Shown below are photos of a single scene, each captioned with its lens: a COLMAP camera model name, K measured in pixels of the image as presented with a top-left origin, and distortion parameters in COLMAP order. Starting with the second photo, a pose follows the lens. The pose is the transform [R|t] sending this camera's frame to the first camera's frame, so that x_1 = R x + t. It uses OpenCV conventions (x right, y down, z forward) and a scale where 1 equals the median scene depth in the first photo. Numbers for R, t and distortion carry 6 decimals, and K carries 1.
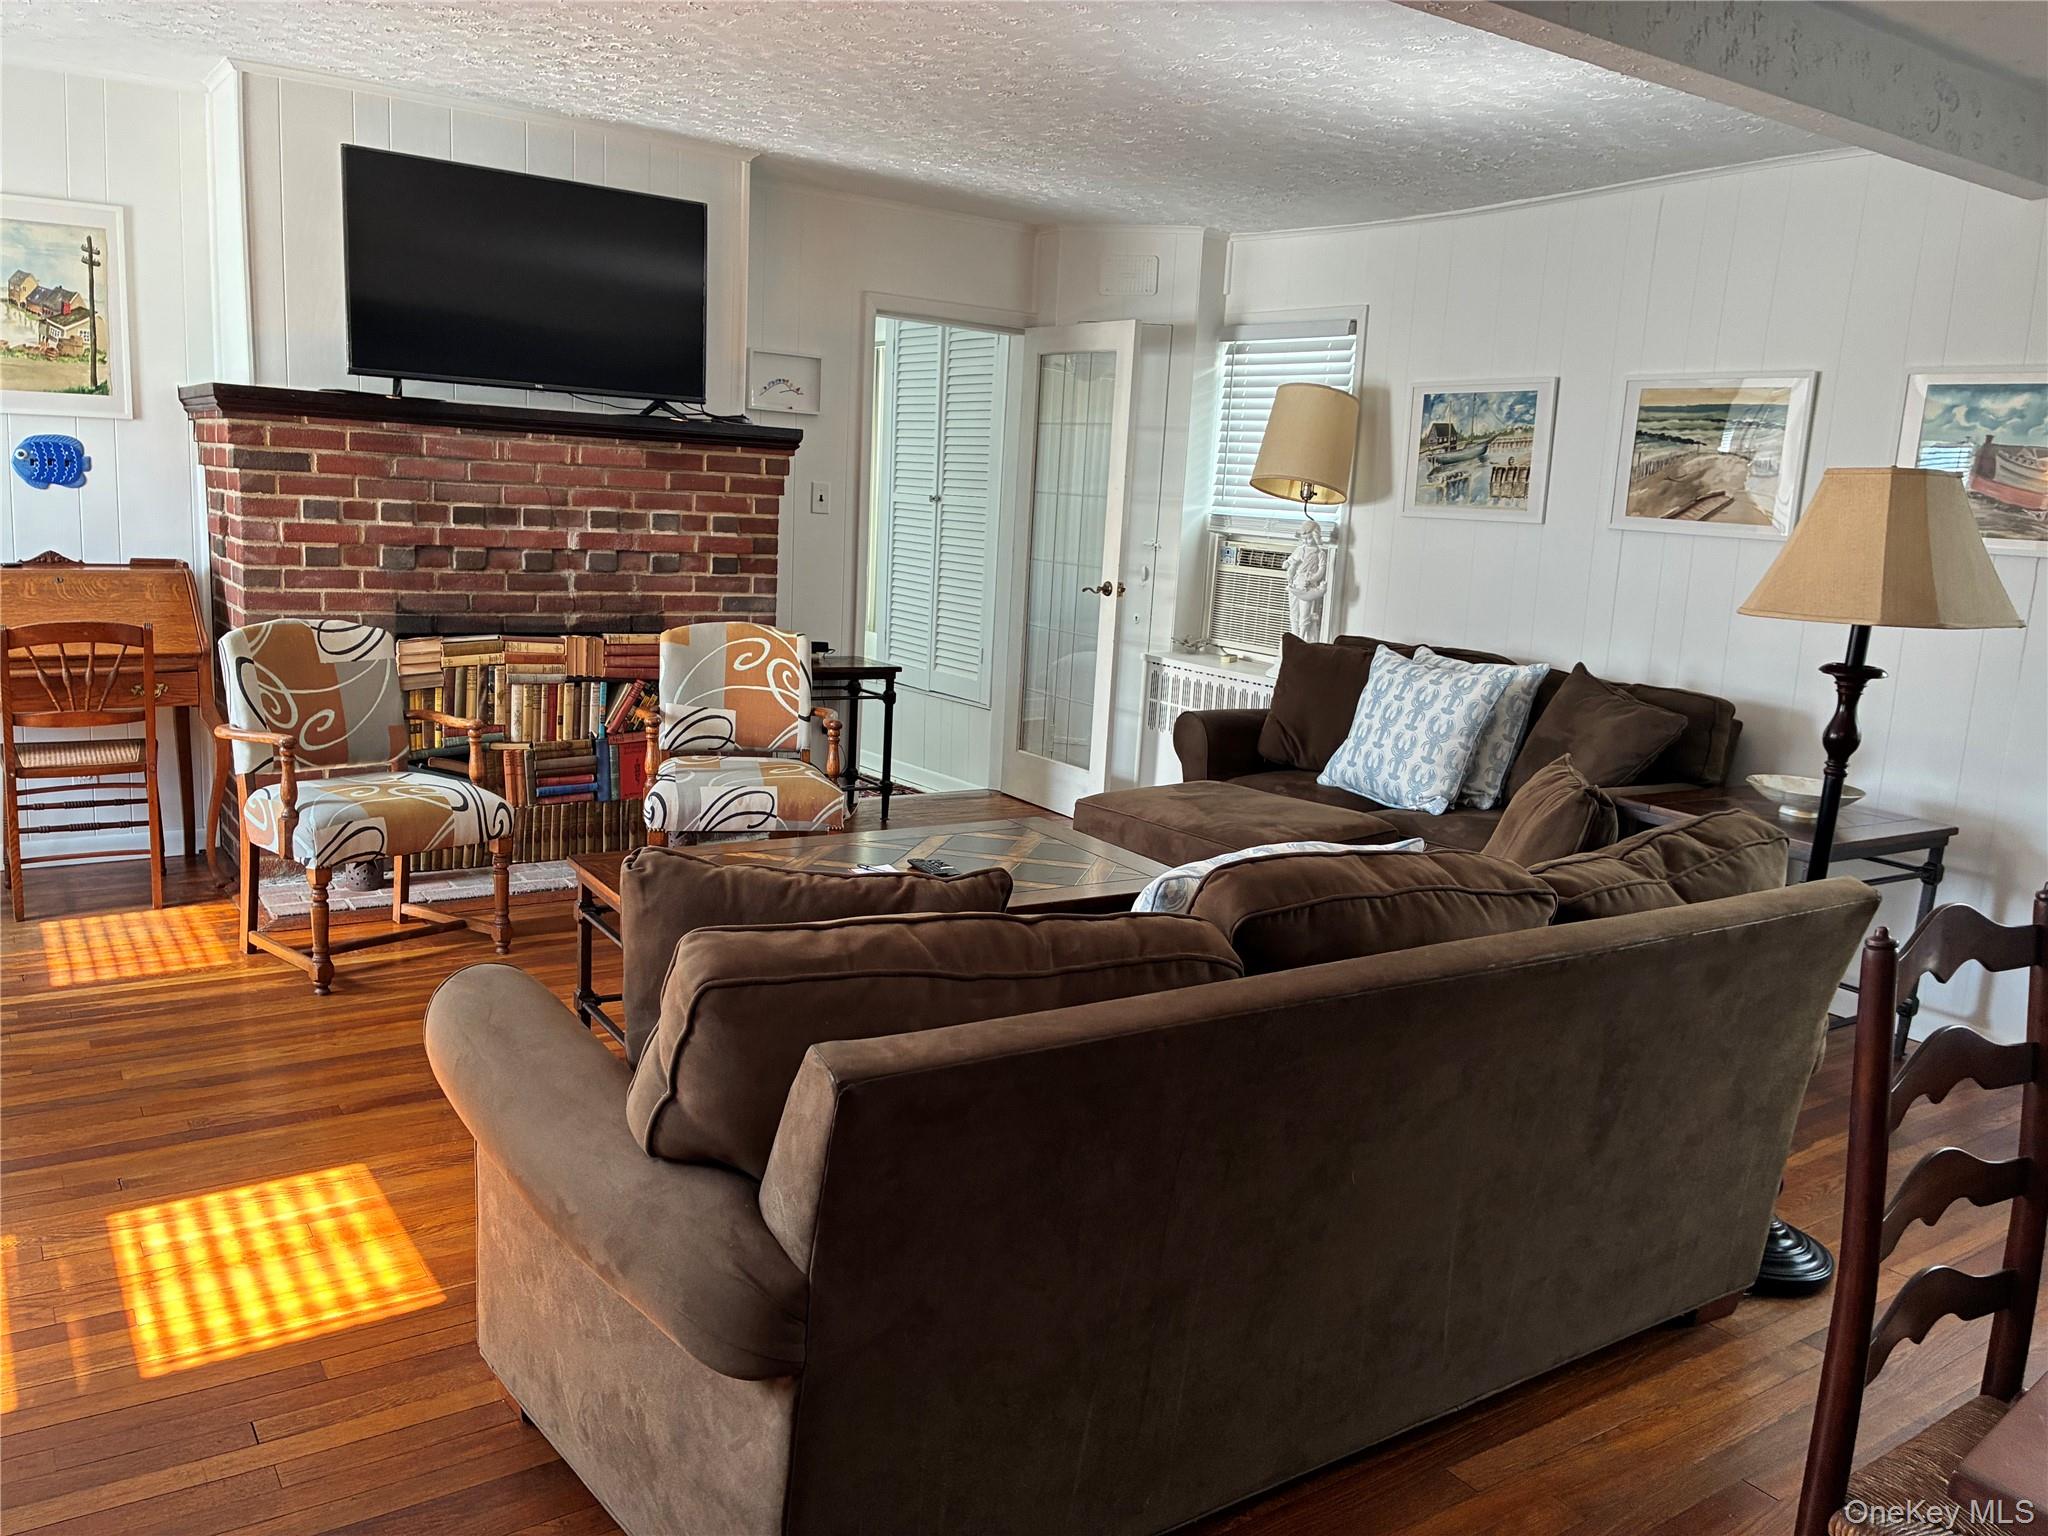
lens RADIAL K [[1555.1, 0, 1040.8], [0, 1555.1, 771.7], [0, 0, 1]] dist [0.023756, -0.066801]
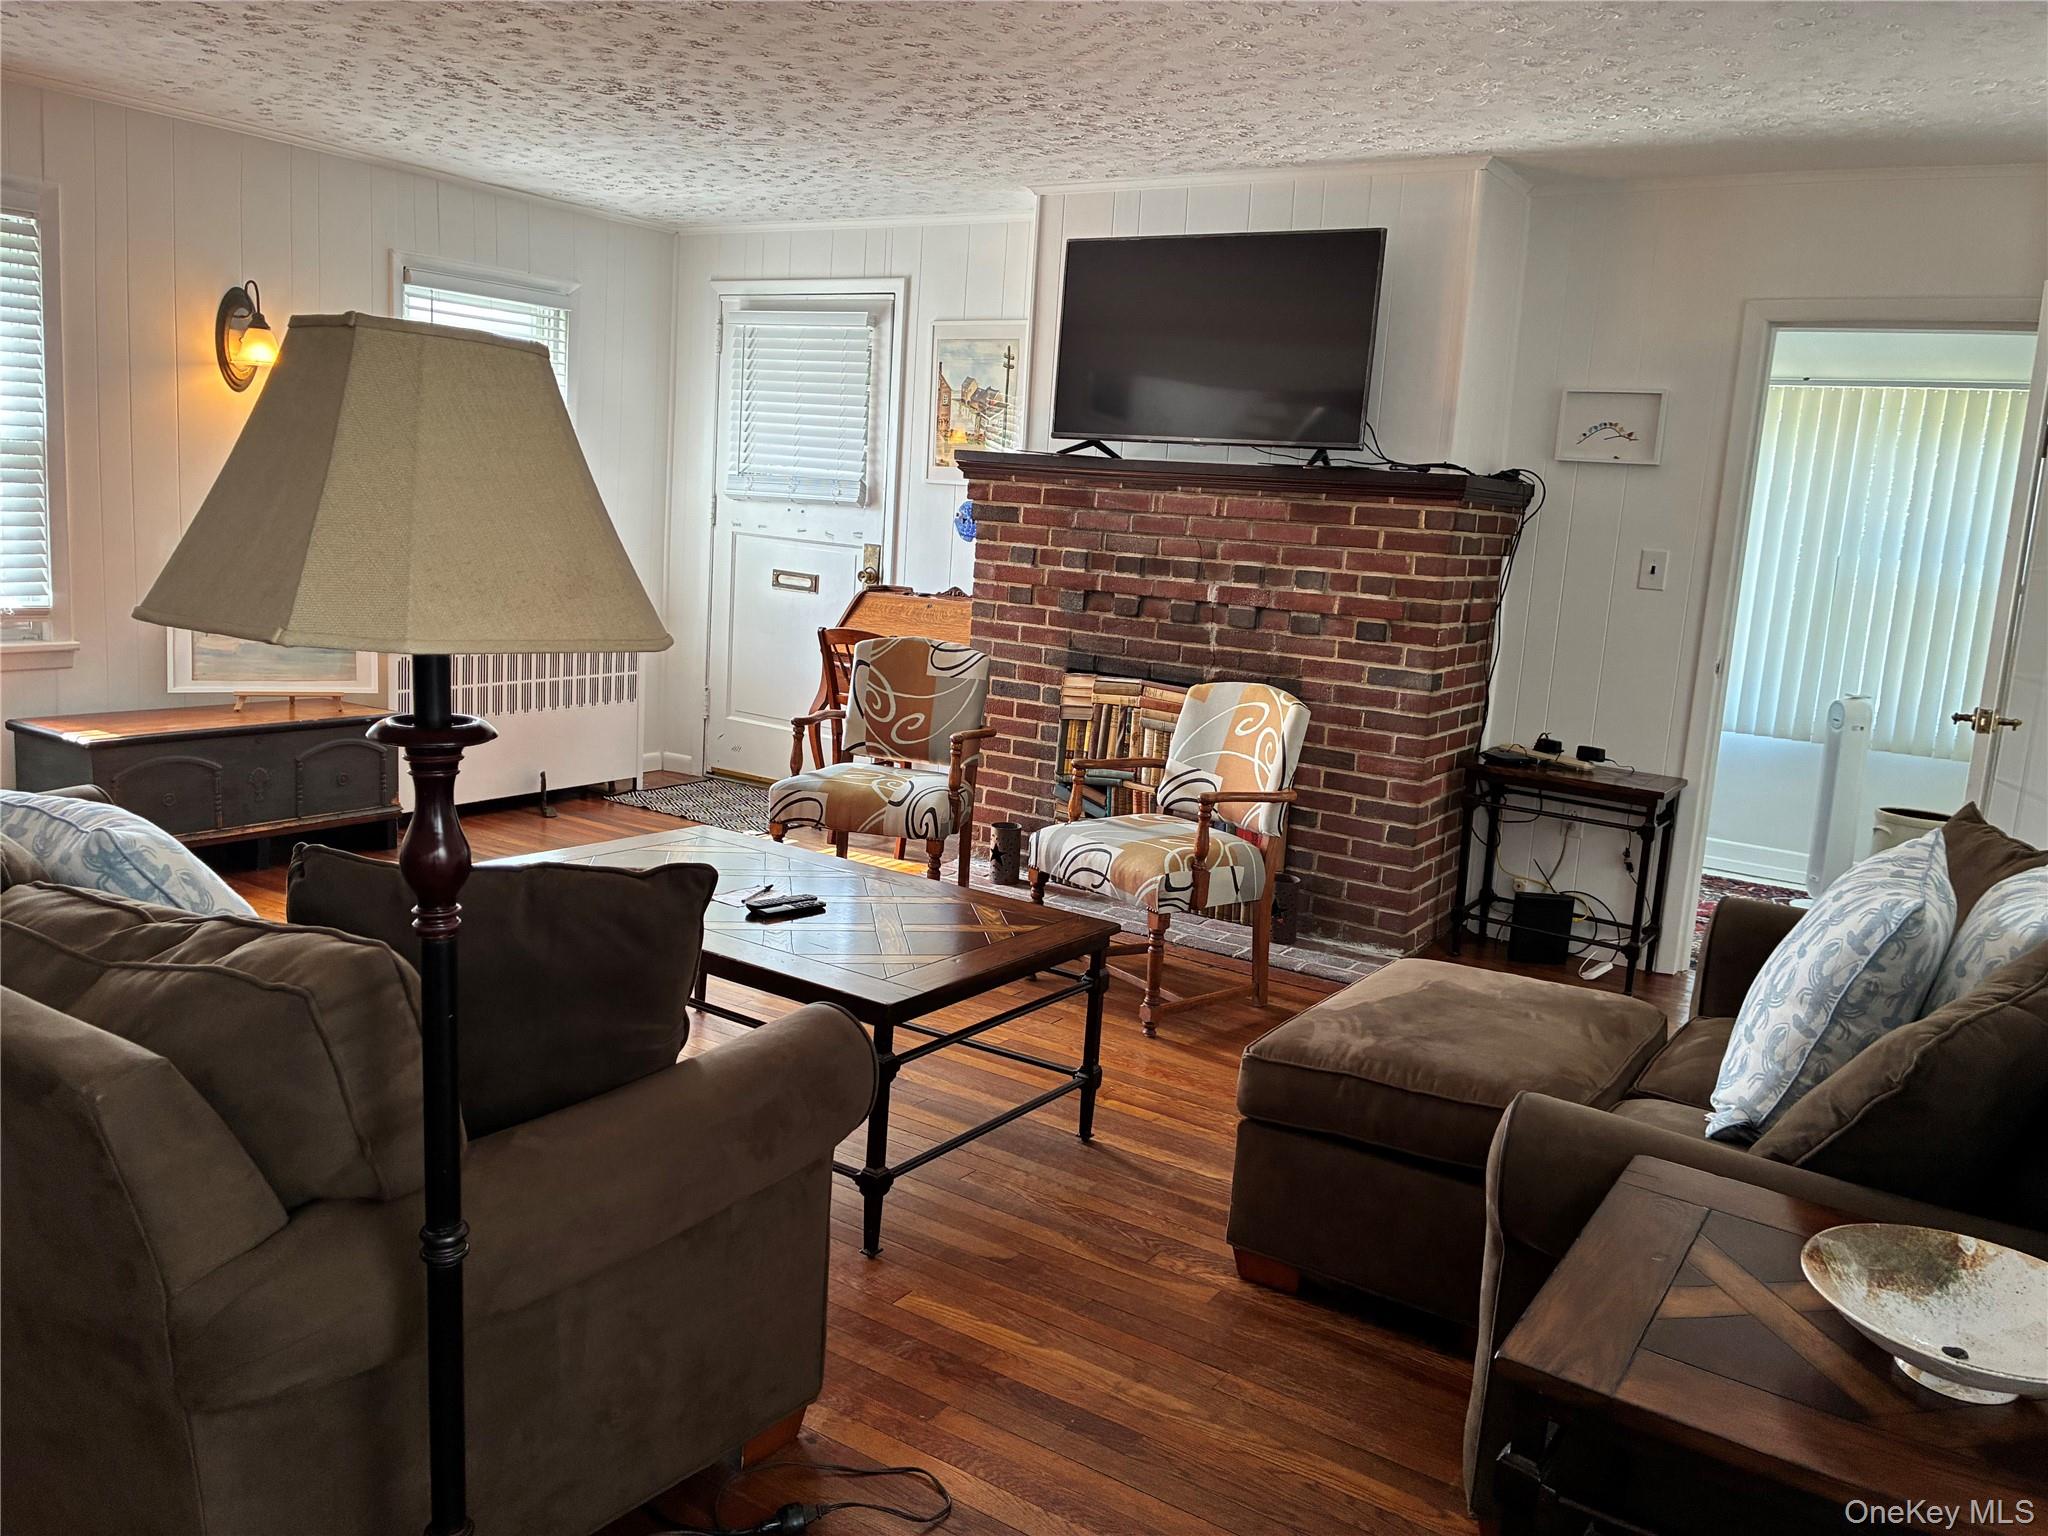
lens RADIAL K [[1539.2, 0, 1024.0], [0, 1539.2, 768.0], [0, 0, 1]] dist [0.036890, -0.050428]
pose [[0.381307, 0.124753, -0.915992, 0.566467], [-0.208798, 0.976870, 0.046127, -0.059999], [0.900560, 0.173668, 0.398535, 0.520041]]
